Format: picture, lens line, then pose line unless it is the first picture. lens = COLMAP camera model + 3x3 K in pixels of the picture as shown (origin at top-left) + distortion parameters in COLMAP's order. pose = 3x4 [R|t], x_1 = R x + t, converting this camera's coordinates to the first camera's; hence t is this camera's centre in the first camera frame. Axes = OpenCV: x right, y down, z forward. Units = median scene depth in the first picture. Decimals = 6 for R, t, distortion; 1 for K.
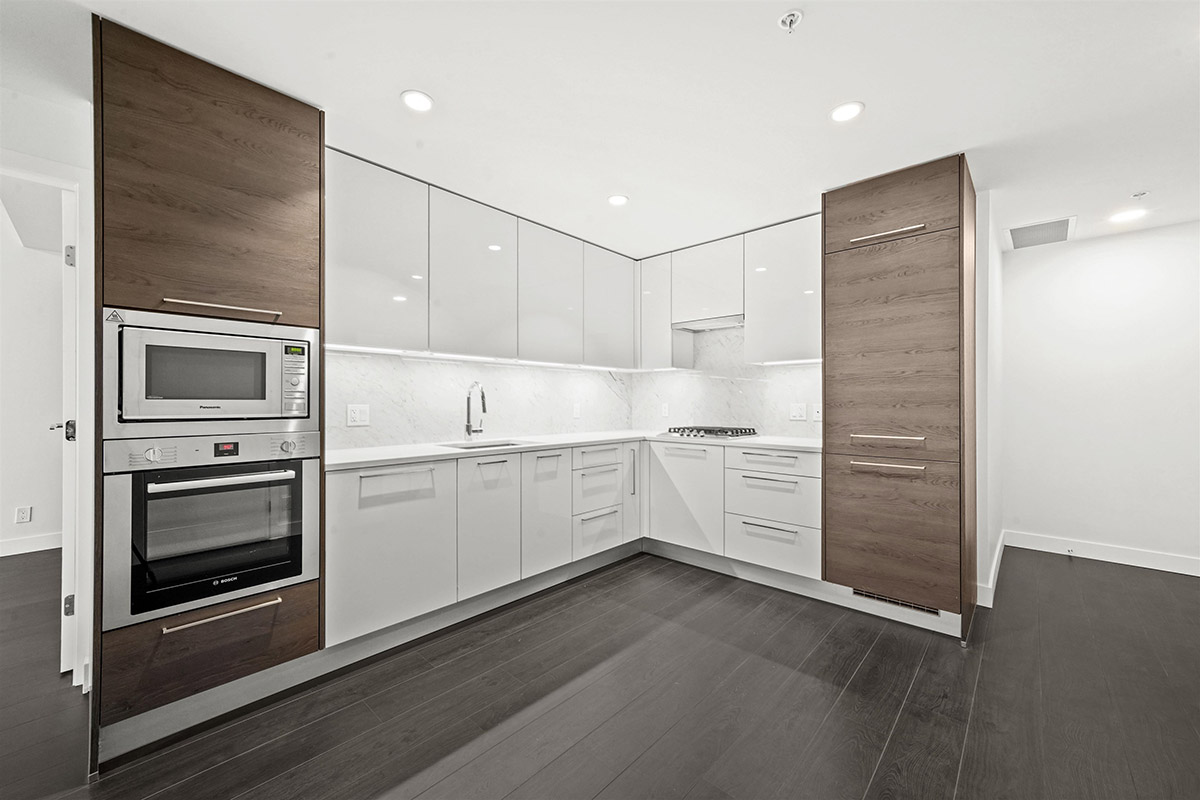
lens RADIAL K [[465.0, 0, 595.6], [0, 465.0, 402.3], [0, 0, 1]] dist [0.003143, 0.000230]
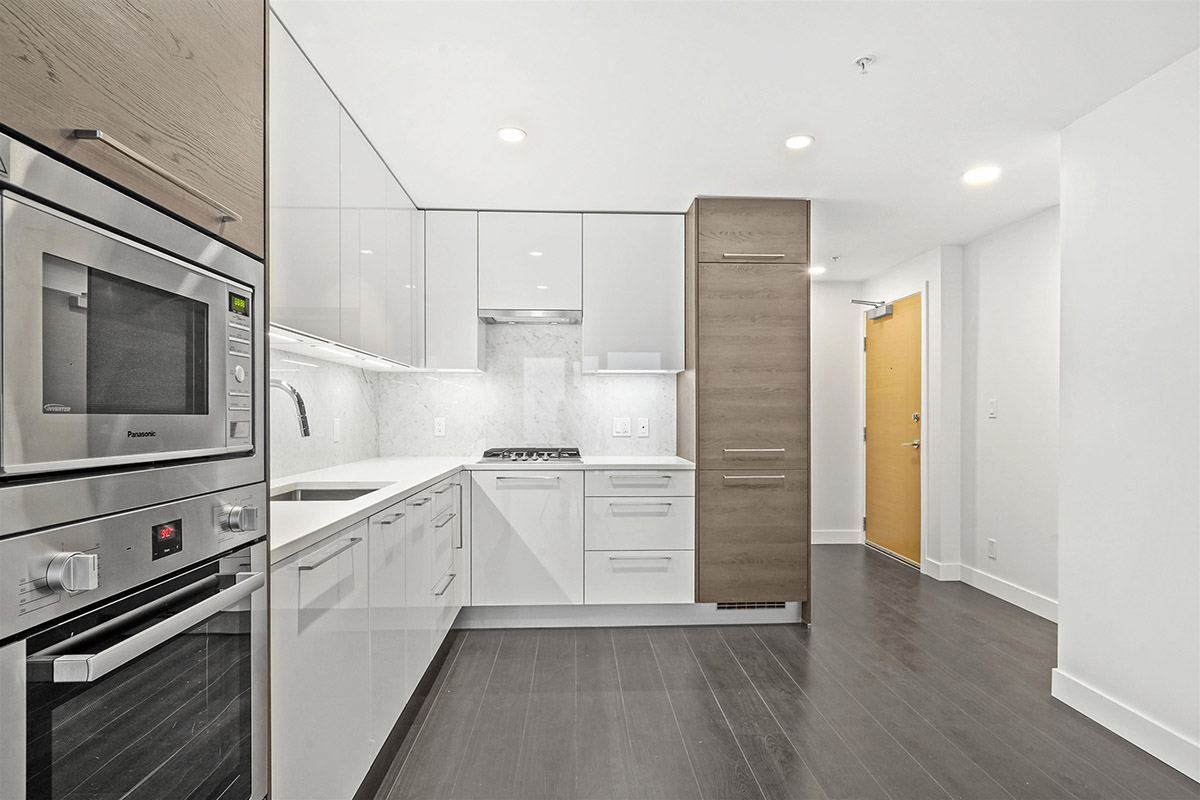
lens RADIAL K [[641.7, 0, 599.1], [0, 641.7, 419.5], [0, 0, 1]] dist [-0.003836, 0.000475]
pose [[0.696073, -0.003994, 0.717960, -0.661752], [-0.001603, 0.999973, 0.007117, -0.003999], [-0.717969, -0.006105, 0.696048, 0.251072]]
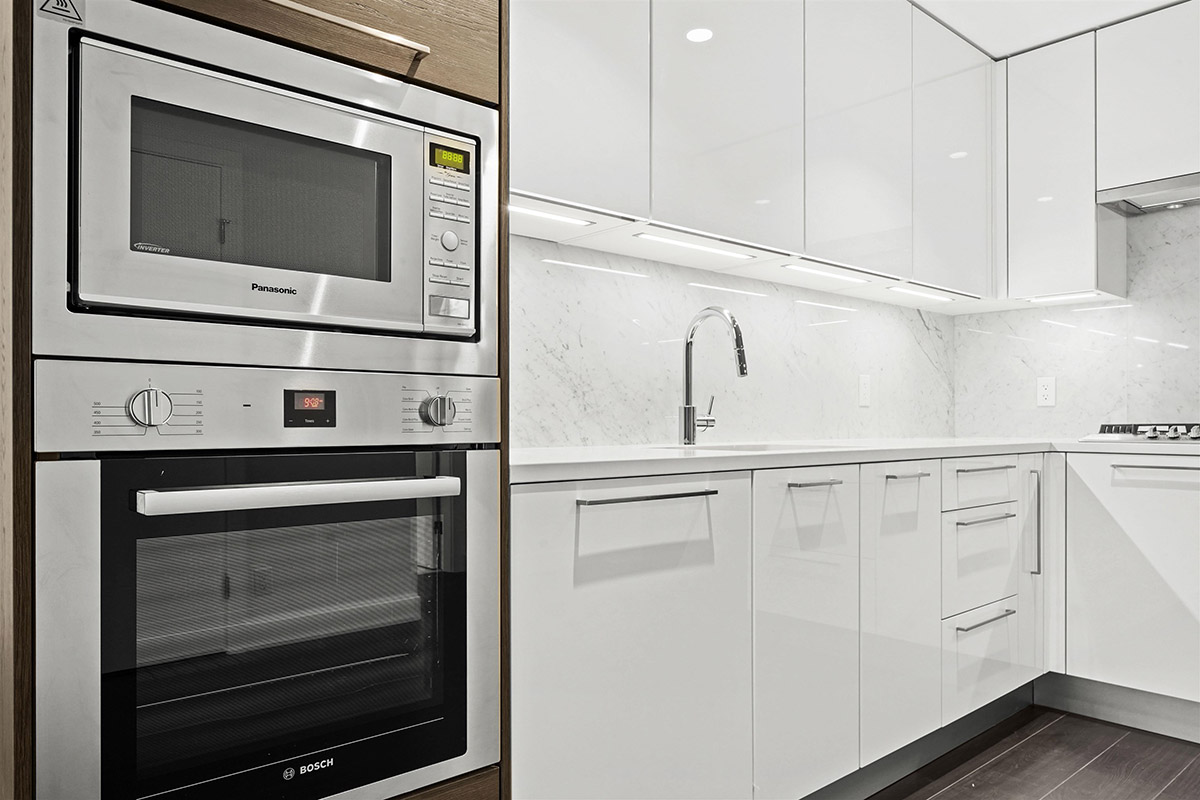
lens RADIAL K [[827.6, 0, 596.3], [0, 827.6, 423.7], [0, 0, 1]] dist [-0.012448, 0.001198]
pose [[0.995331, 0.001330, -0.096507, -0.361678], [-0.001108, 0.999997, 0.002354, 0.079369], [0.096510, -0.002236, 0.995330, 0.270627]]
